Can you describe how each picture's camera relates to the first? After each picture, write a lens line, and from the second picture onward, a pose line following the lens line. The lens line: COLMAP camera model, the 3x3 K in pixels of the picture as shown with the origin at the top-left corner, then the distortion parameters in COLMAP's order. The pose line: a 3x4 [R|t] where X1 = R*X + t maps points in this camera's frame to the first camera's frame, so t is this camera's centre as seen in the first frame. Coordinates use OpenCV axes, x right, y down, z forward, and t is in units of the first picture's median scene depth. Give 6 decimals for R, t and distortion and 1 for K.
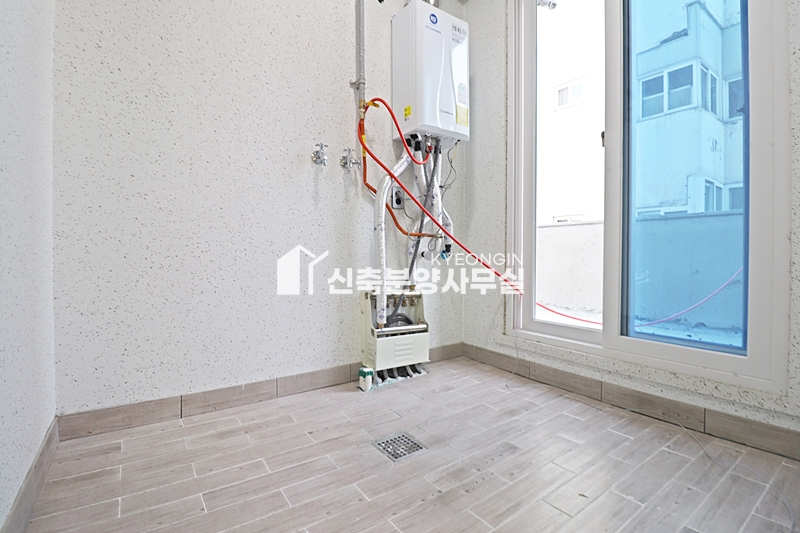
lens RADIAL K [[368.9, 0, 400.8], [0, 368.9, 262.9], [0, 0, 1]] dist [-0.018703, -0.001578]
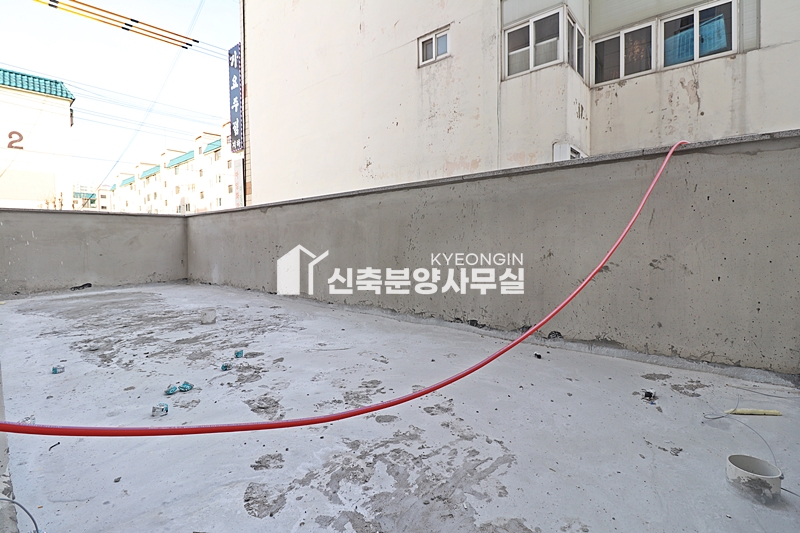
lens RADIAL K [[368.9, 0, 401.8], [0, 368.9, 259.9], [0, 0, 1]] dist [-0.018703, -0.001578]
pose [[0.968427, -0.015499, 0.248815, 0.213656], [0.008727, 0.999561, 0.028297, 0.006802], [-0.249144, -0.025232, 0.968138, 0.233901]]
